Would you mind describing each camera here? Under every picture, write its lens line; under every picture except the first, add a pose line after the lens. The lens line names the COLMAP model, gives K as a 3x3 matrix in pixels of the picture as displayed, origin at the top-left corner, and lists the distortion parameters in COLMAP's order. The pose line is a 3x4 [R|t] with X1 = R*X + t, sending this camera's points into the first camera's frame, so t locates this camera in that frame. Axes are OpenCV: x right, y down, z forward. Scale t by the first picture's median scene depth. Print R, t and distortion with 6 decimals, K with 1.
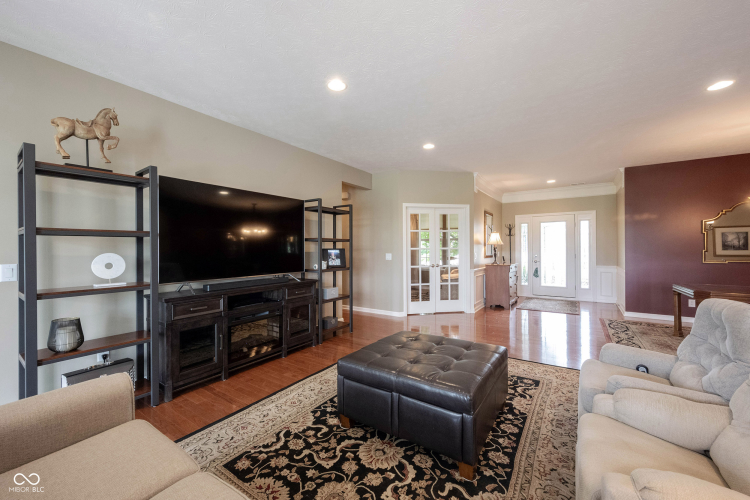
lens RADIAL K [[301.0, 0, 374.0], [0, 301.0, 249.1], [0, 0, 1]] dist [-0.000545, -0.000080]
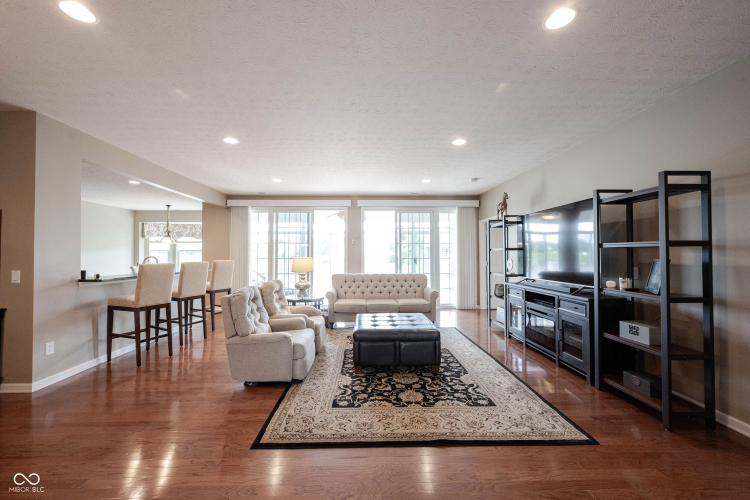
lens RADIAL K [[296.6, 0, 372.2], [0, 296.6, 249.4], [0, 0, 1]] dist [0.001854, 0.000220]
pose [[-0.814615, -0.001893, -0.579999, 0.805136], [0.006722, 0.999897, -0.012705, -0.021358], [0.579963, -0.014249, -0.814518, 1.497234]]
